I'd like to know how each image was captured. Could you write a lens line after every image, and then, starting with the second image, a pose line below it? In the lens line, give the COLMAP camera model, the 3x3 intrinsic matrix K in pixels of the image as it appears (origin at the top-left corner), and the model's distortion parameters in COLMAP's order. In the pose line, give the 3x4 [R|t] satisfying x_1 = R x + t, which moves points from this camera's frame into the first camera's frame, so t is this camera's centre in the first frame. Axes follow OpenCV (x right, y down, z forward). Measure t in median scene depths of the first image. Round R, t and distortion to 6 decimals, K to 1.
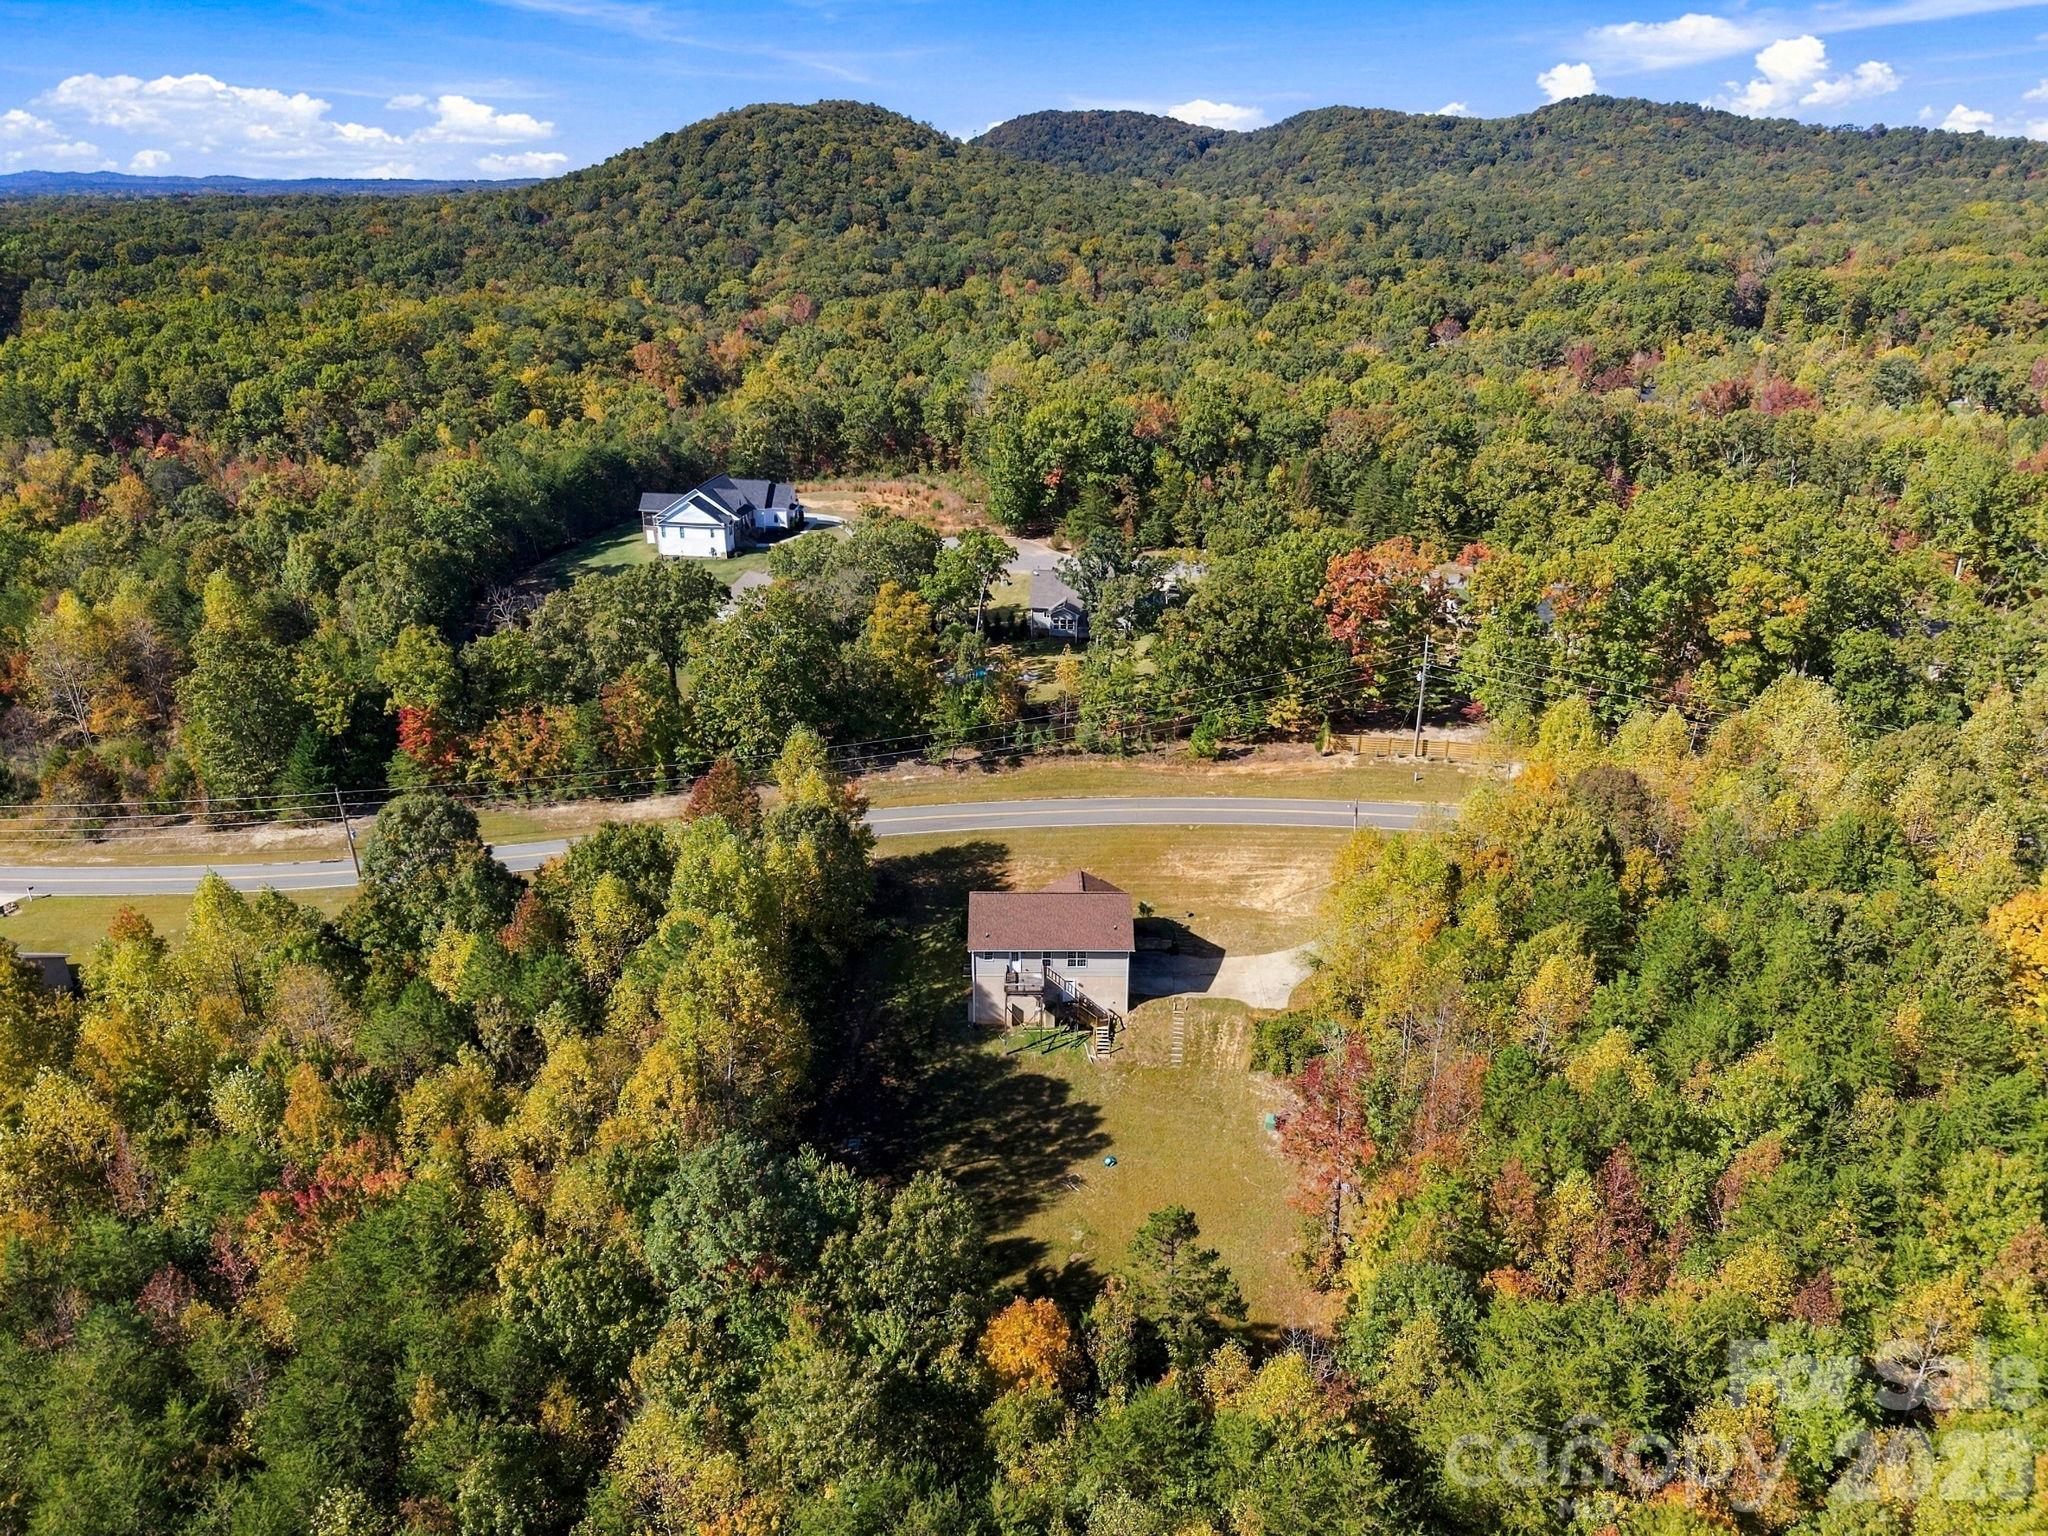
lens RADIAL K [[1428.3, 0, 1024.0], [0, 1428.3, 768.0], [0, 0, 1]] dist [0.005687, 0.000749]
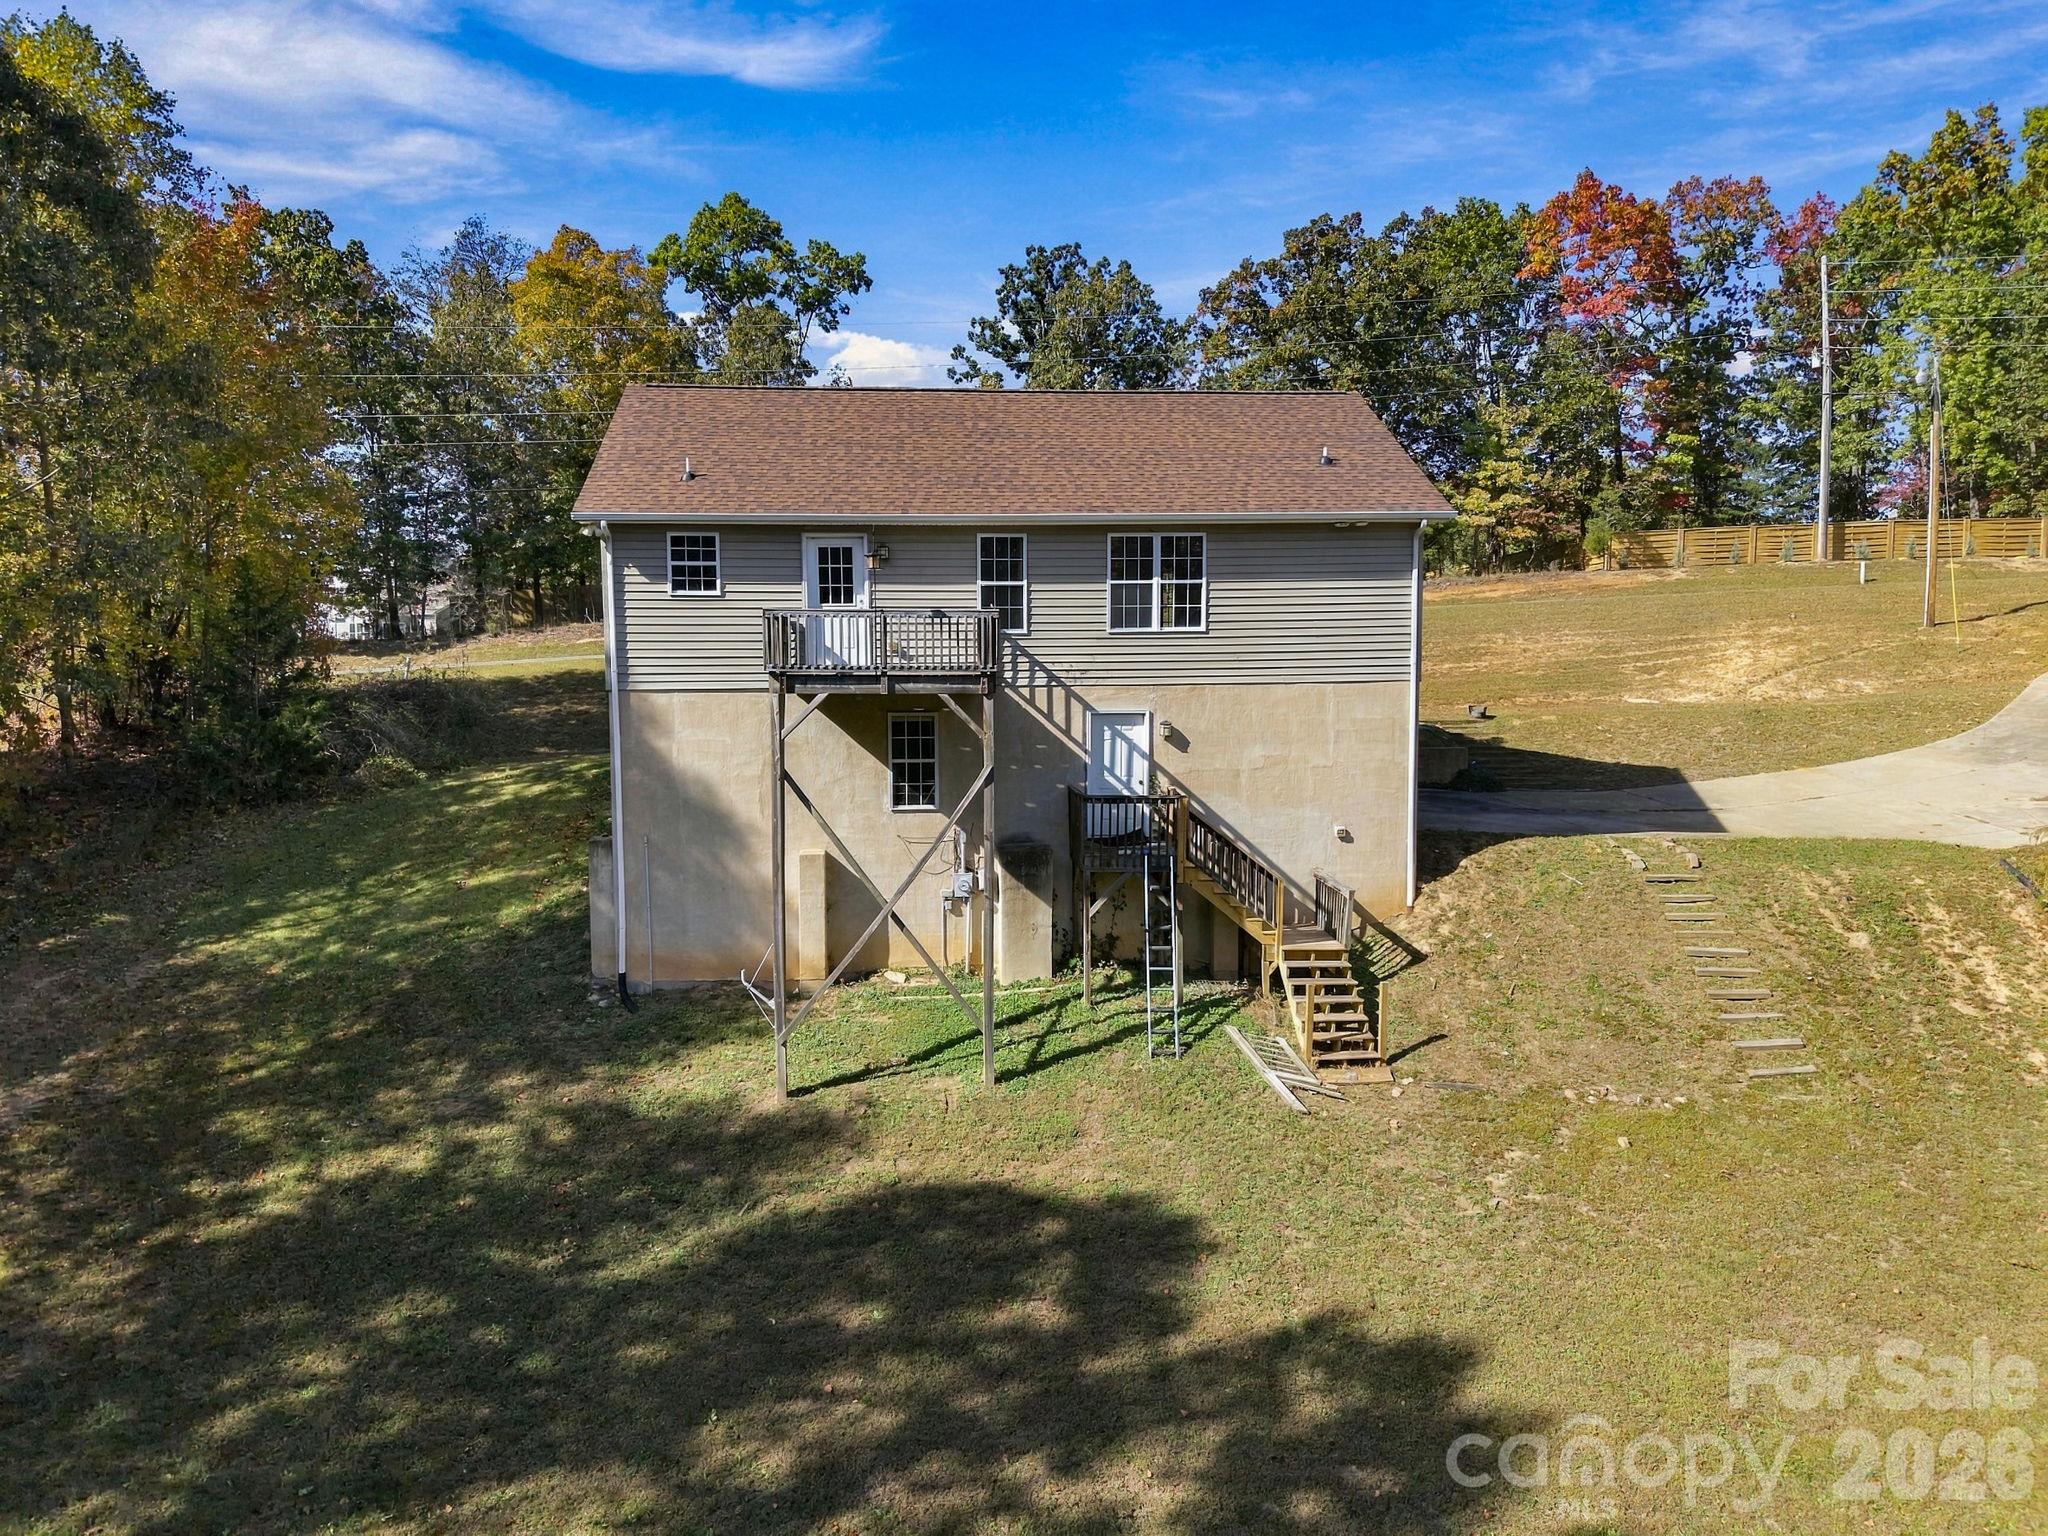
lens RADIAL K [[1389.5, 0, 1021.8], [0, 1389.5, 794.5], [0, 0, 1]] dist [0.008984, -0.002166]
pose [[0.995039, -0.013415, 0.098575, -0.000505], [0.044490, 0.946265, -0.320317, 0.219361], [-0.088982, 0.323114, 0.942168, 0.825497]]
